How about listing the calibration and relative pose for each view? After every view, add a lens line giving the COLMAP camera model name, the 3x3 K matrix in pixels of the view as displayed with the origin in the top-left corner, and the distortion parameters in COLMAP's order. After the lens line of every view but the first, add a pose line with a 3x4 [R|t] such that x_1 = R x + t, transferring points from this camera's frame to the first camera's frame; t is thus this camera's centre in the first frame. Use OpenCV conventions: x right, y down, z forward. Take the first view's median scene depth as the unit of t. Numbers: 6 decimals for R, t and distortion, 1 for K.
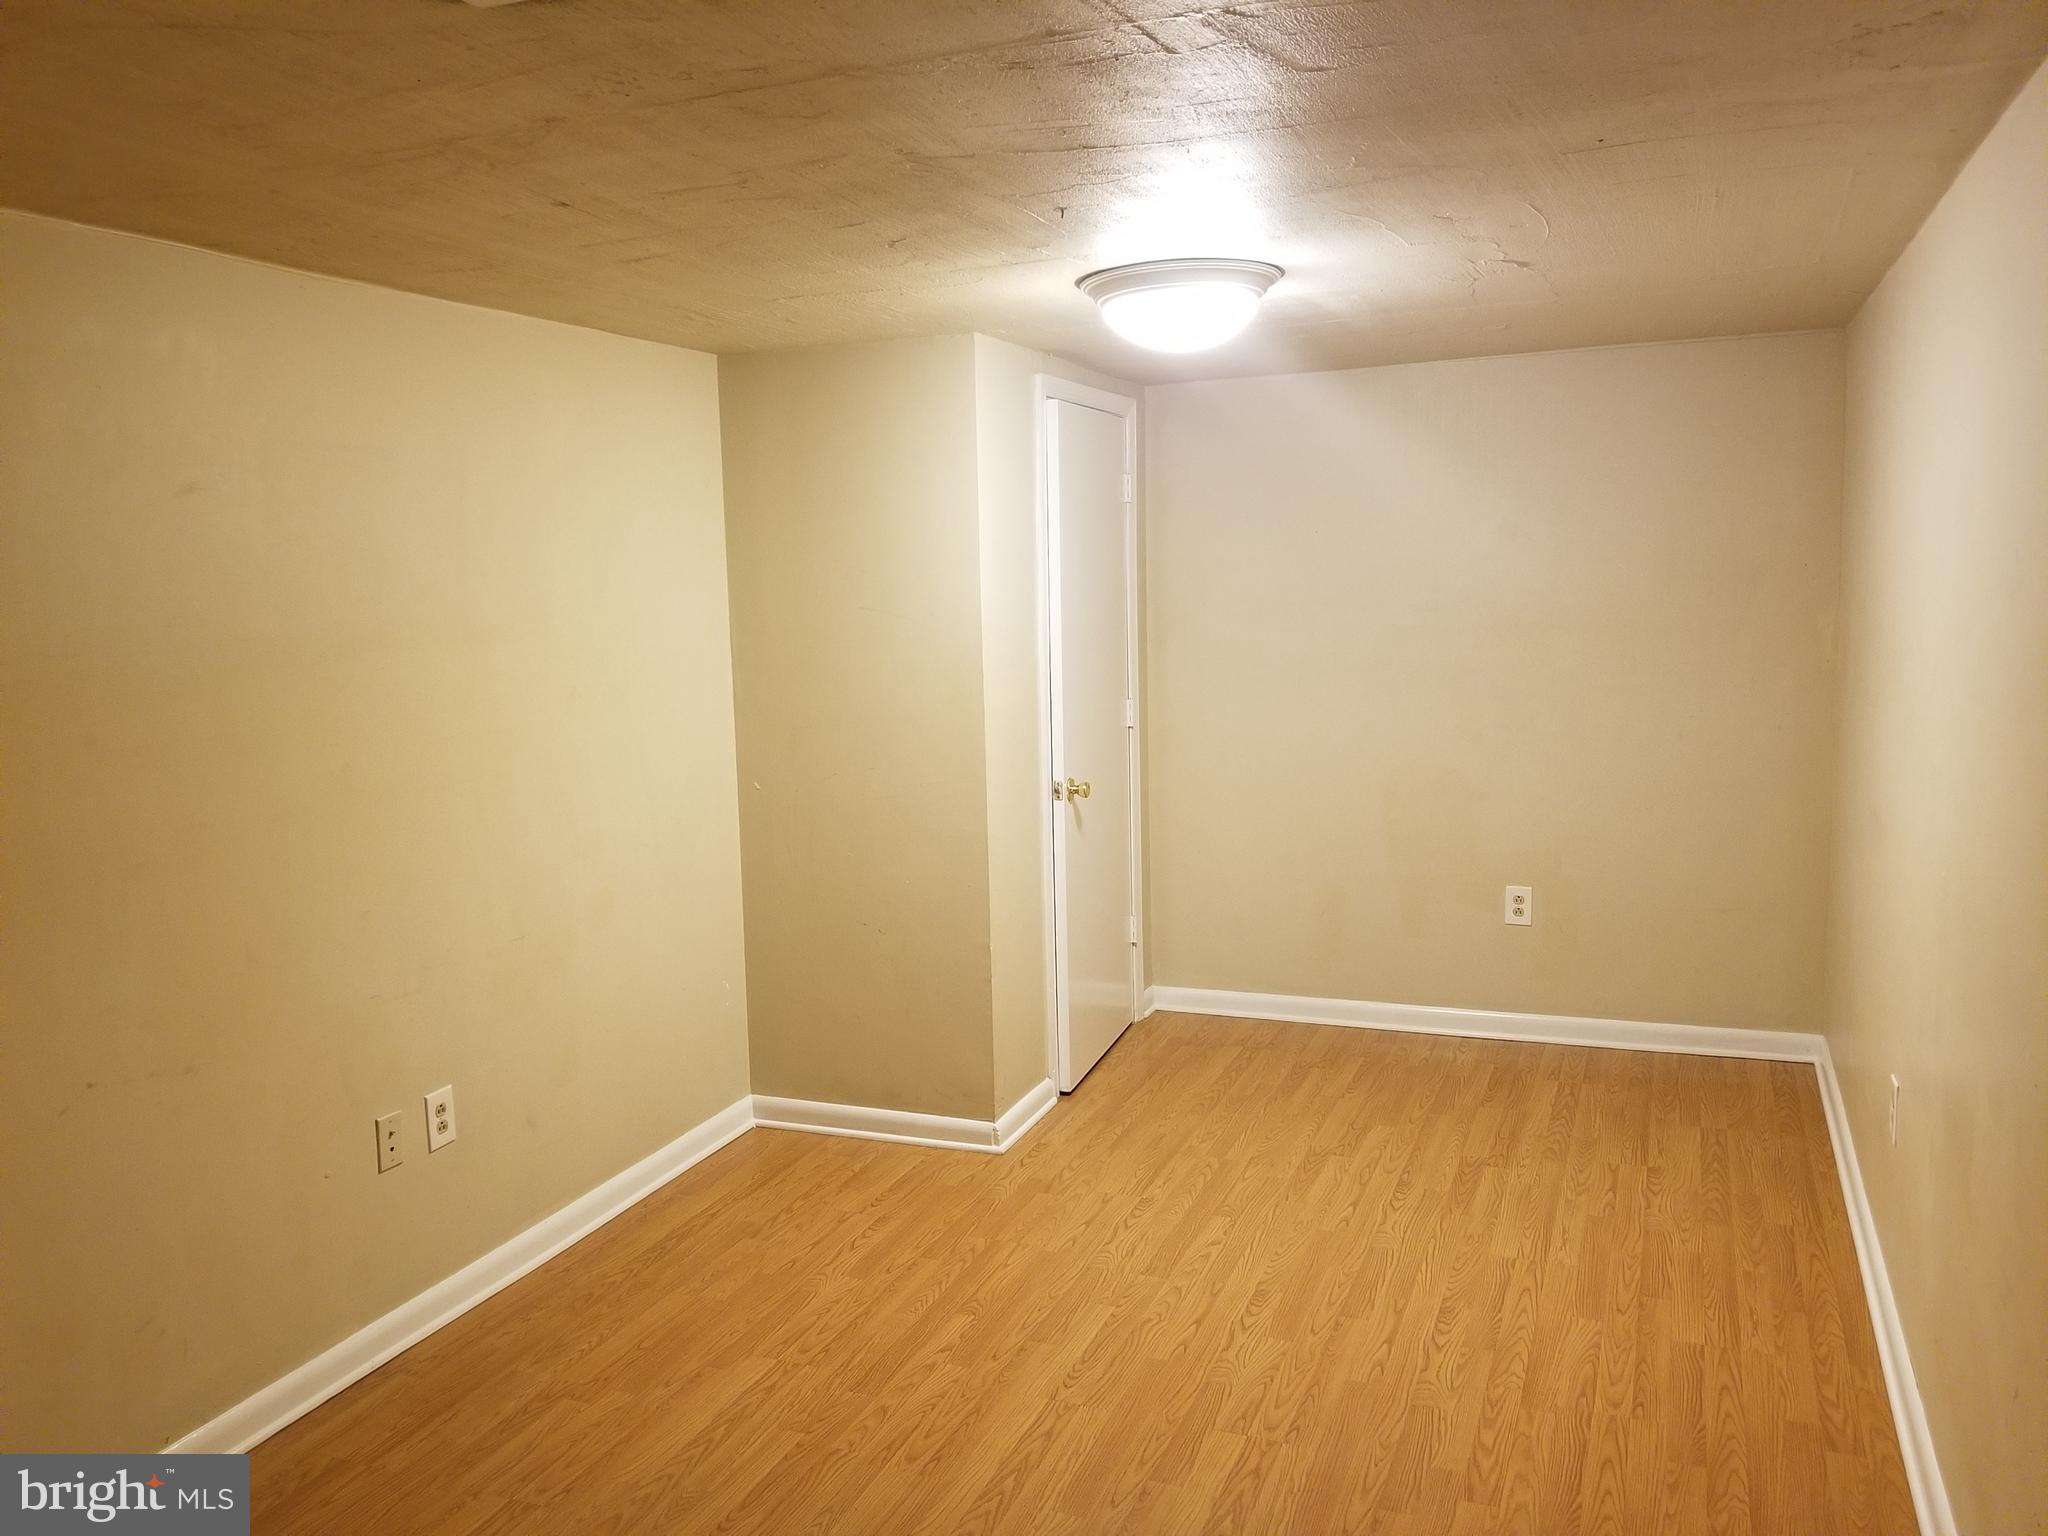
lens RADIAL K [[1604.8, 0, 1022.5], [0, 1604.8, 768.4], [0, 0, 1]] dist [0.068460, -0.119954]
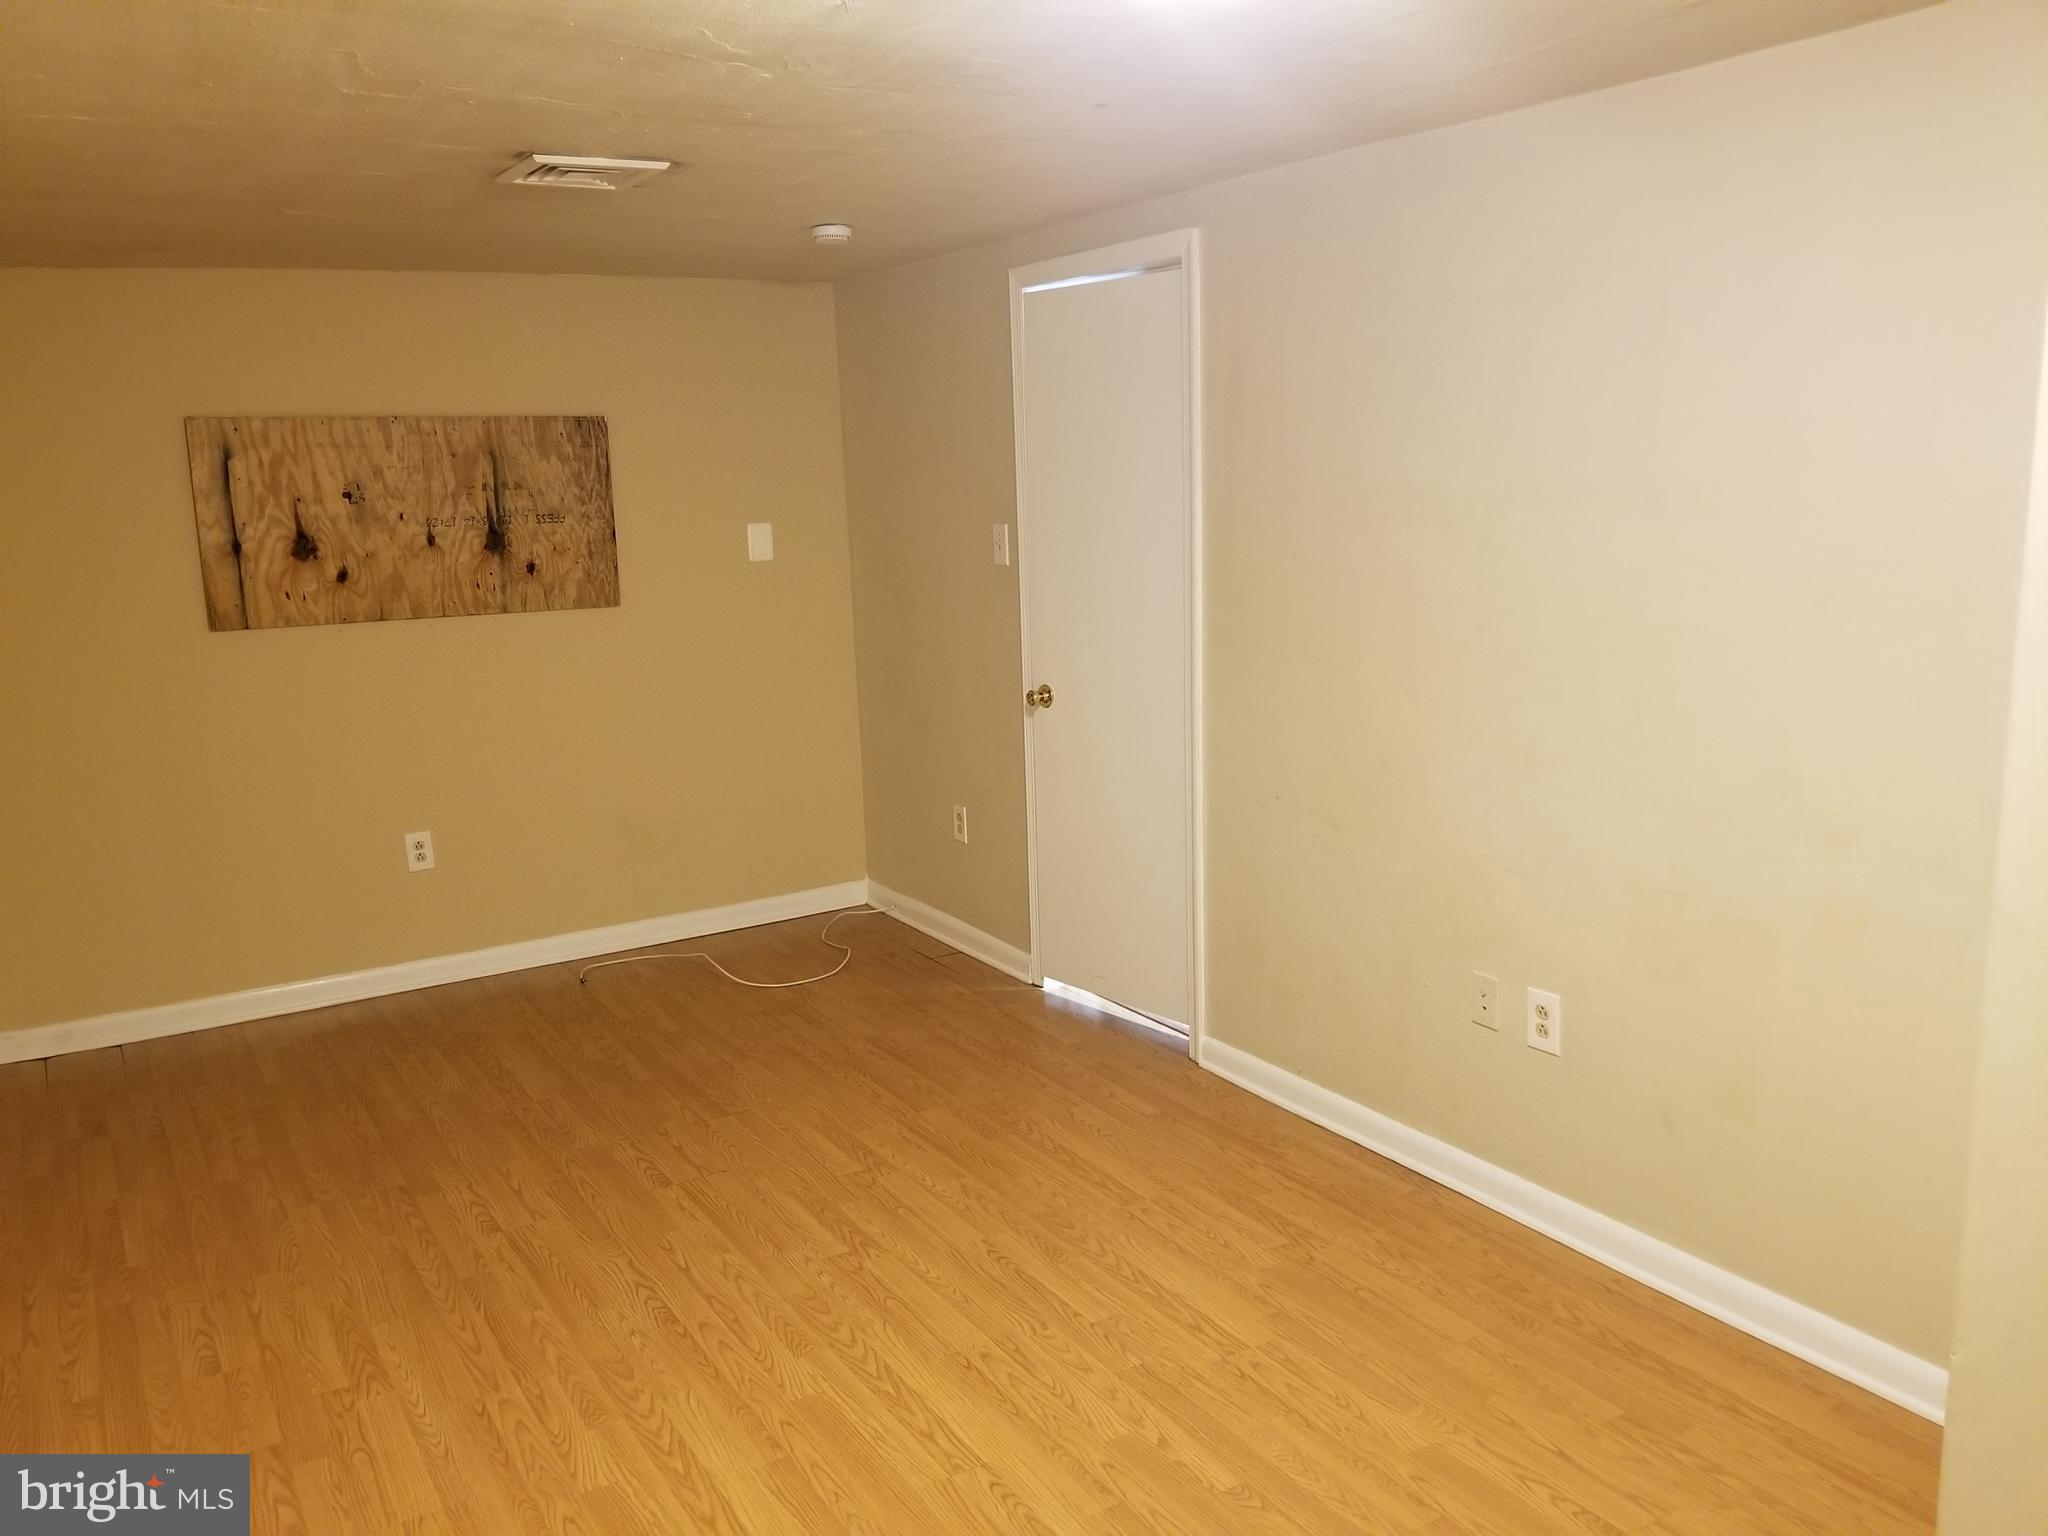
lens RADIAL K [[1604.8, 0, 973.9], [0, 1604.8, 783.6], [0, 0, 1]] dist [0.068460, -0.119954]
pose [[-0.613162, 0.204208, -0.763106, 0.569393], [-0.048925, 0.954338, 0.294695, -0.187597], [0.788440, 0.218031, -0.575173, 1.353571]]
